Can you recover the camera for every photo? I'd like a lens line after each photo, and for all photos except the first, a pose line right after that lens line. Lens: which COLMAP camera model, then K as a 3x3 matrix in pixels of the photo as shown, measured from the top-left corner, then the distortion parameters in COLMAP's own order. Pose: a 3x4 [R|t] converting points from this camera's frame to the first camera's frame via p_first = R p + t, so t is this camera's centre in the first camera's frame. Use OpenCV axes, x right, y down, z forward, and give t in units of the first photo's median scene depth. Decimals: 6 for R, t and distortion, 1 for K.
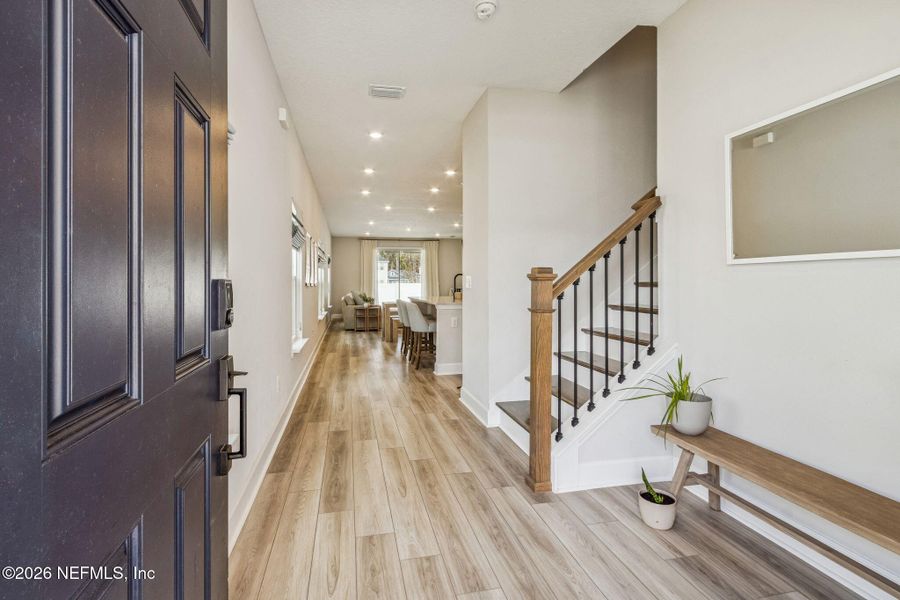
lens RADIAL K [[422.8, 0, 442.7], [0, 422.8, 276.8], [0, 0, 1]] dist [0.002828, 0.000366]
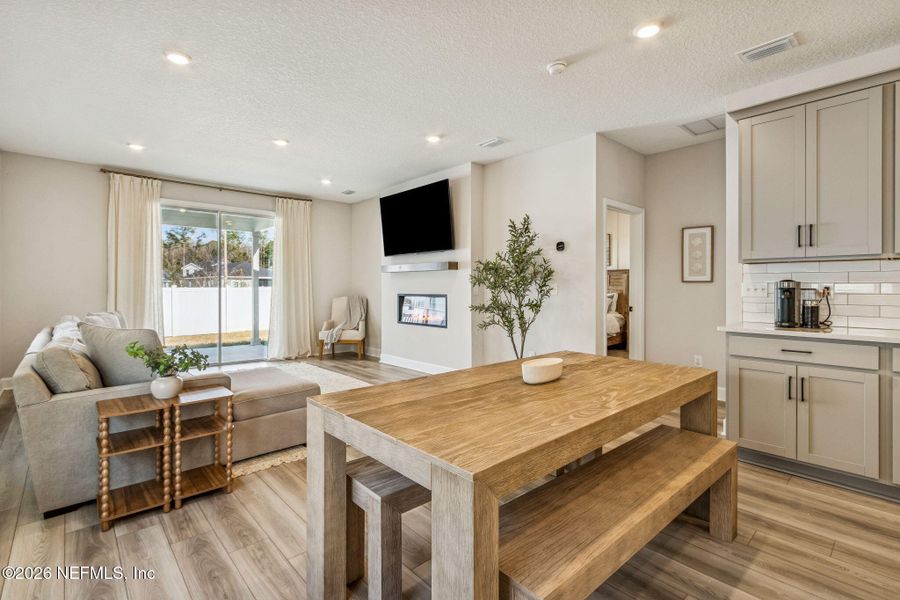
lens RADIAL K [[417.8, 0, 442.6], [0, 417.8, 285.4], [0, 0, 1]] dist [0.002658, 0.000251]
pose [[0.871366, 0.007631, 0.490575, -0.157538], [-0.012781, 0.999893, 0.007149, 0.008420], [-0.490467, -0.012499, 0.871370, 0.712712]]
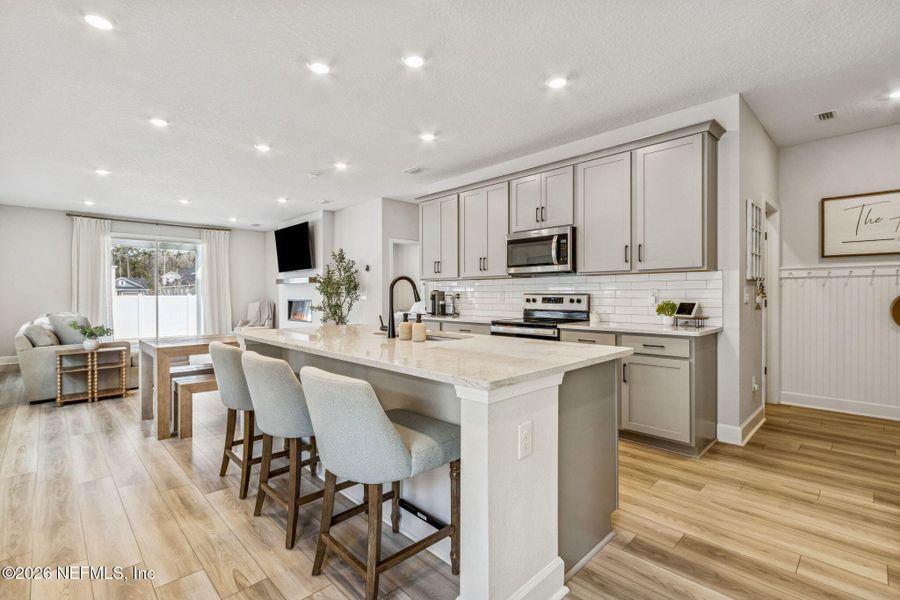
lens RADIAL K [[414.9, 0, 441.3], [0, 414.9, 292.9], [0, 0, 1]] dist [0.000693, -0.000098]
pose [[0.856529, 0.004980, 0.516076, -0.084222], [-0.010133, 0.999923, 0.007168, 0.003307], [-0.516000, -0.011369, 0.856513, 0.401255]]
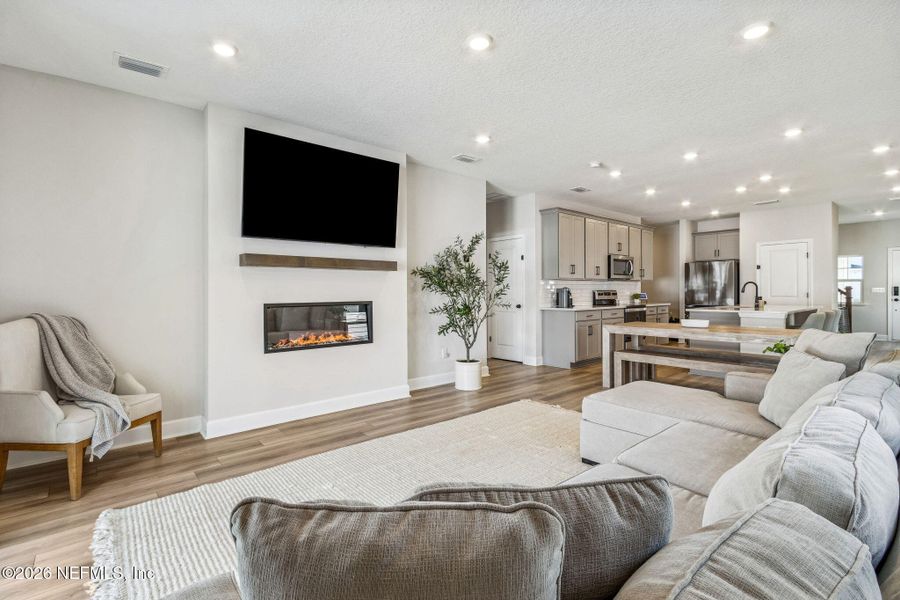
lens RADIAL K [[407.2, 0, 446.4], [0, 407.2, 295.9], [0, 0, 1]] dist [0.002240, -0.000079]
pose [[-0.459514, -0.000605, 0.888170, -0.293656], [-0.005769, 0.999981, -0.002303, 0.019095], [-0.888152, -0.006182, -0.459509, 1.285377]]
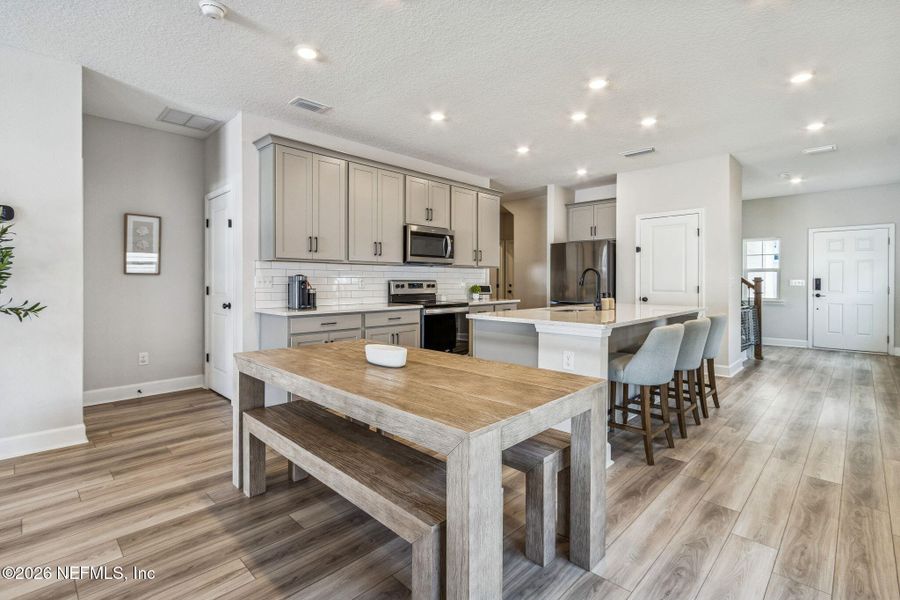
lens RADIAL K [[417.8, 0, 442.6], [0, 417.8, 285.4], [0, 0, 1]] dist [0.002658, 0.000251]
pose [[-0.537728, -0.005464, 0.843100, -0.213128], [-0.012942, 0.999915, -0.001774, 0.012377], [-0.843019, -0.011866, -0.537753, 0.933994]]
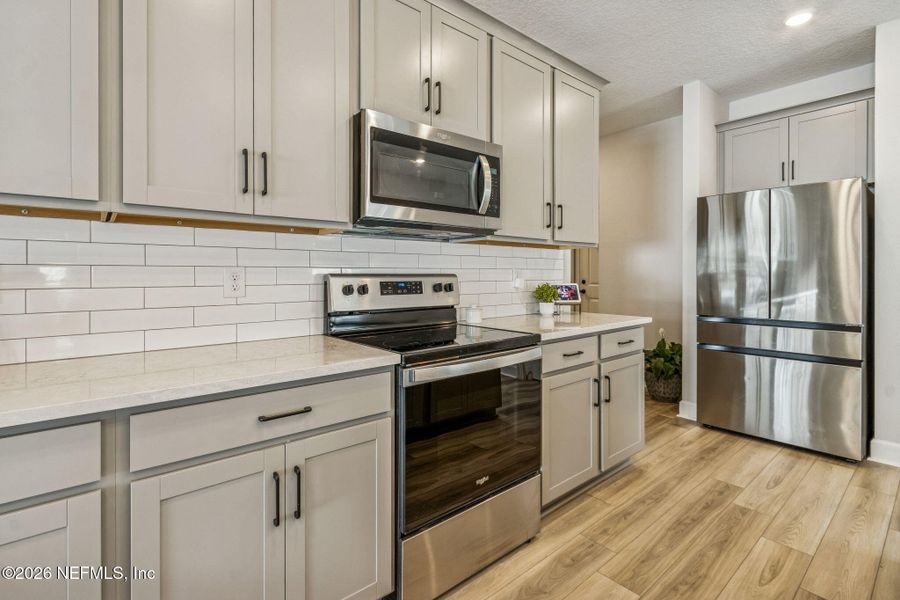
lens RADIAL K [[422.8, 0, 442.7], [0, 422.8, 276.8], [0, 0, 1]] dist [0.002828, 0.000366]
pose [[-0.457793, 0.002871, 0.889054, 0.037384], [-0.009692, 0.999919, -0.008220, 0.008580], [-0.889006, -0.012380, -0.457728, 0.768244]]
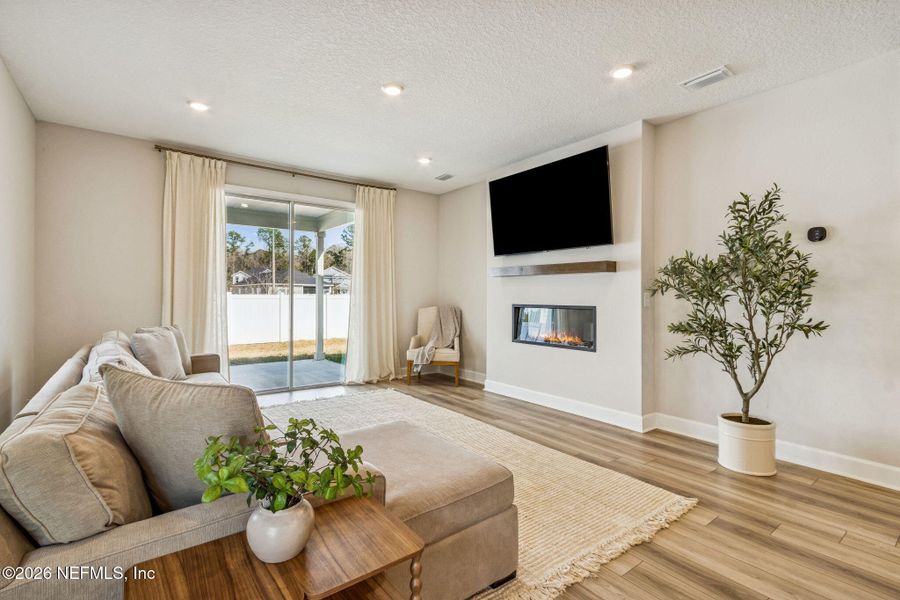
lens RADIAL K [[414.9, 0, 441.3], [0, 414.9, 292.9], [0, 0, 1]] dist [0.000693, -0.000098]
pose [[0.910951, 0.012699, 0.412319, -0.182295], [-0.017058, 0.999831, 0.006892, 0.011020], [-0.412161, -0.013311, 0.911014, 0.876698]]
